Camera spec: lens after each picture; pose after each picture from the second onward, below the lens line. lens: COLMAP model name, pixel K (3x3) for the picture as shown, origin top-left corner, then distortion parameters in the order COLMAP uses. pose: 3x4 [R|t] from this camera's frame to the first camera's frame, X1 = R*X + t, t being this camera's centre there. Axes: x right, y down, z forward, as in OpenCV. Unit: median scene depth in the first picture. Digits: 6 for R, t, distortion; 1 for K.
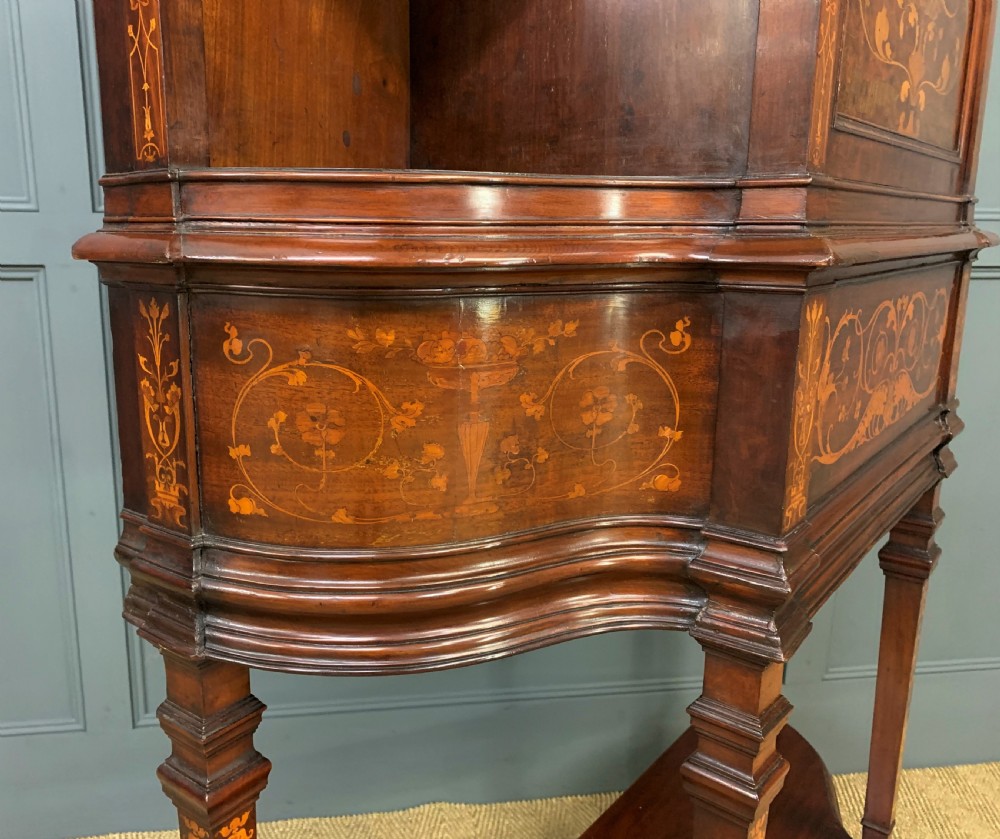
lens RADIAL K [[872.1, 0, 435.4], [0, 872.1, 416.8], [0, 0, 1]] dist [0.061762, -0.093189]
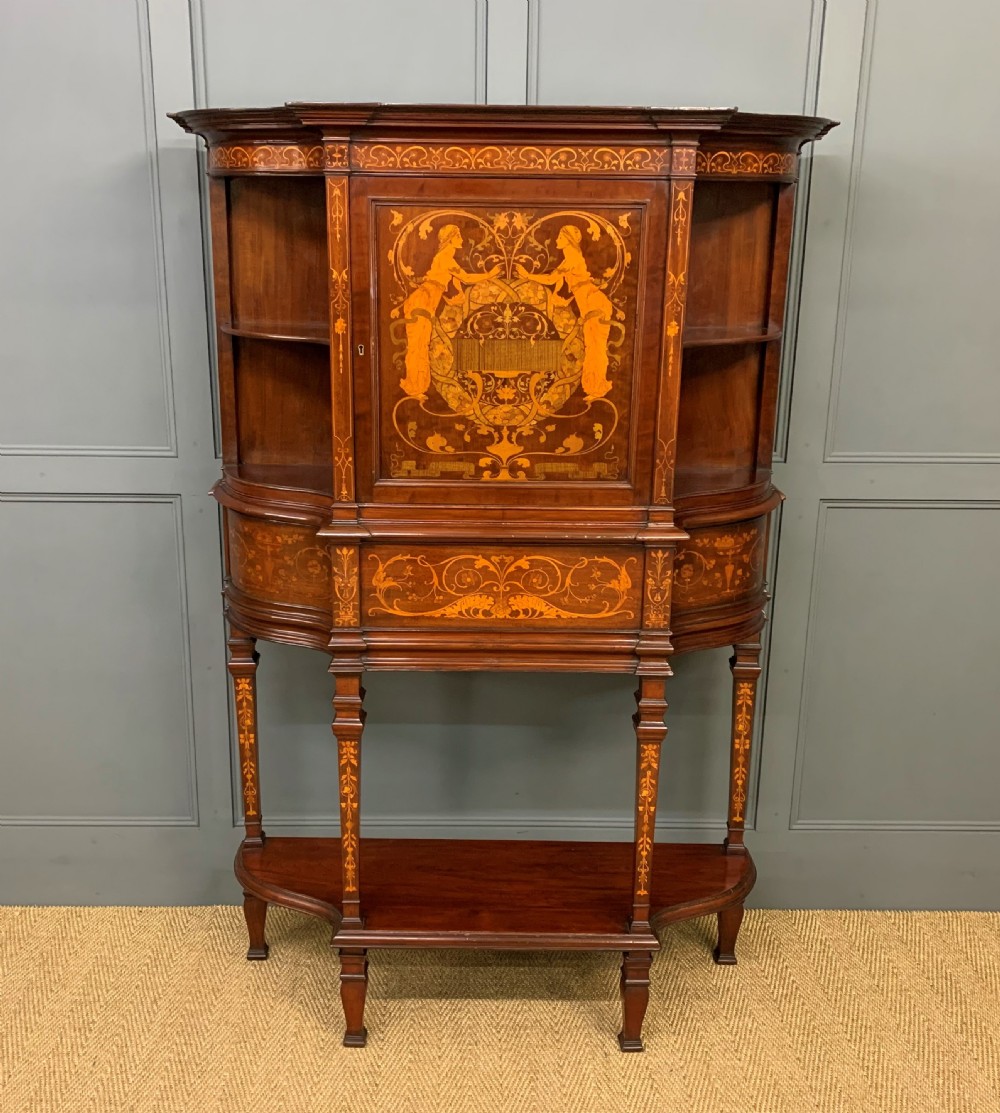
lens RADIAL K [[1209.6, 0, 468.7], [0, 1209.6, 536.5], [0, 0, 1]] dist [0.169864, -0.472599]
pose [[0.634637, 0.214766, -0.742369, 3.422596], [-0.175504, 0.975563, 0.132194, -0.720449], [0.752618, 0.046393, 0.656821, -1.196655]]
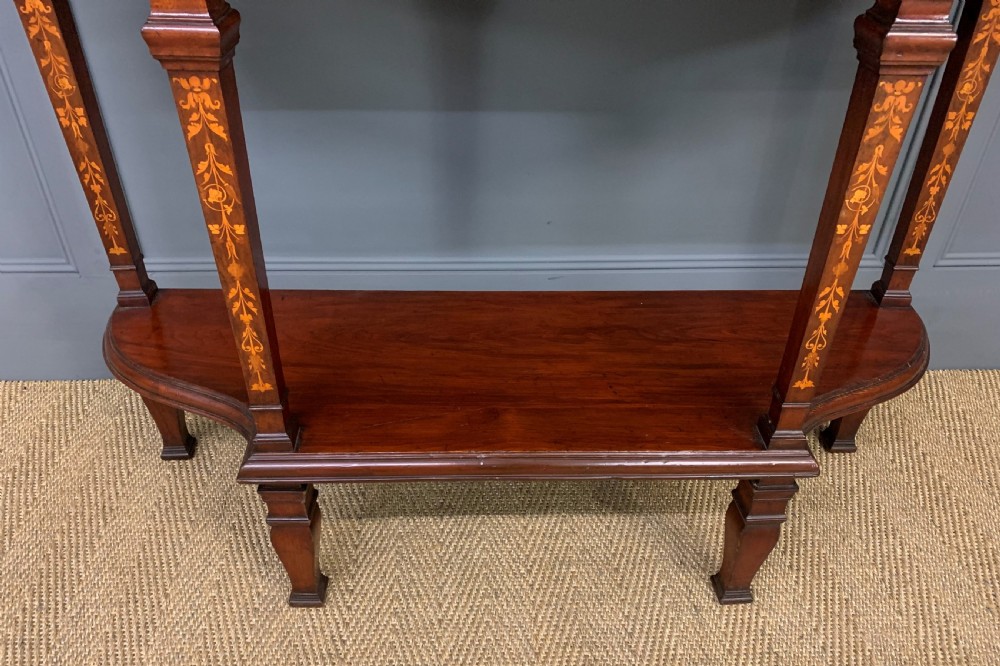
lens RADIAL K [[804.3, 0, 498.7], [0, 804.3, 379.5], [0, 0, 1]] dist [0.019685, -0.007597]
pose [[0.661221, 0.458216, -0.593990, 1.516178], [-0.176456, 0.864567, 0.470517, 0.276628], [0.729143, -0.206303, 0.652525, 0.619338]]
